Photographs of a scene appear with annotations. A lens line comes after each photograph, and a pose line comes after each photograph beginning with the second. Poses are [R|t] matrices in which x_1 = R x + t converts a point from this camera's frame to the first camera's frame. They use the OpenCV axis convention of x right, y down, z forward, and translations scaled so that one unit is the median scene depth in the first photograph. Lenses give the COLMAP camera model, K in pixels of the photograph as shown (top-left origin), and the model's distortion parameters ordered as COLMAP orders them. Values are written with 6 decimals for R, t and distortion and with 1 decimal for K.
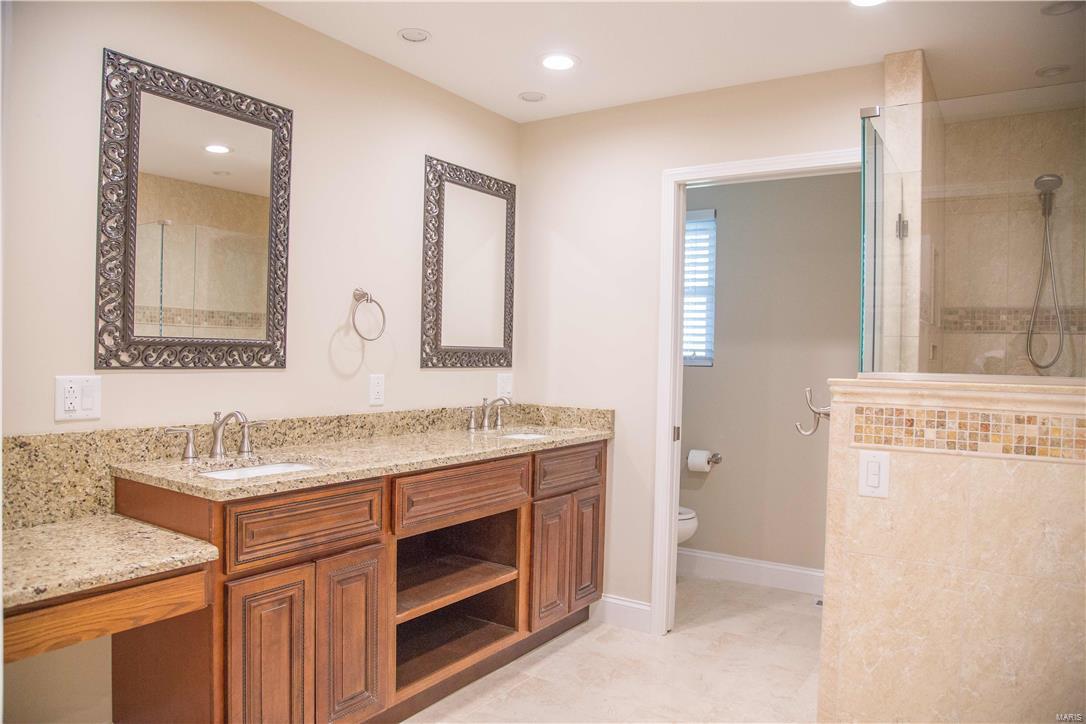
lens RADIAL K [[745.6, 0, 543.1], [0, 745.6, 363.7], [0, 0, 1]] dist [-0.076974, 0.007692]
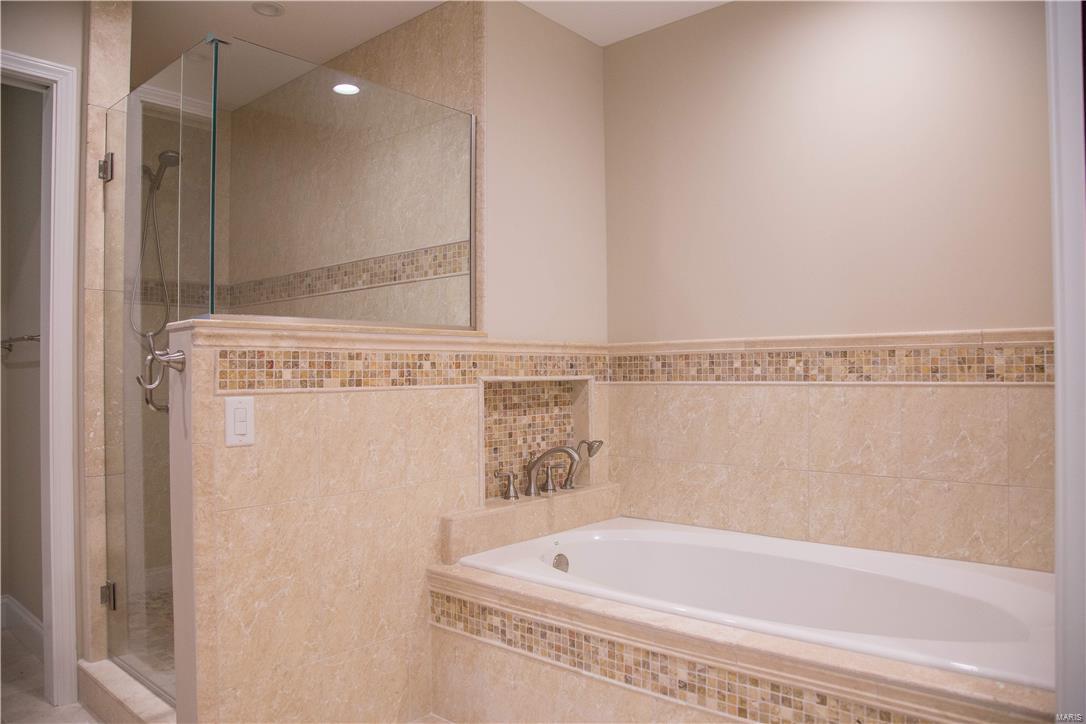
lens RADIAL K [[745.6, 0, 541.7], [0, 745.6, 360.2], [0, 0, 1]] dist [-0.076974, 0.007692]
pose [[0.152547, -0.011461, 0.988230, -0.434859], [0.025316, 0.999650, 0.007686, 0.077418], [-0.987972, 0.023845, 0.152783, 0.488498]]
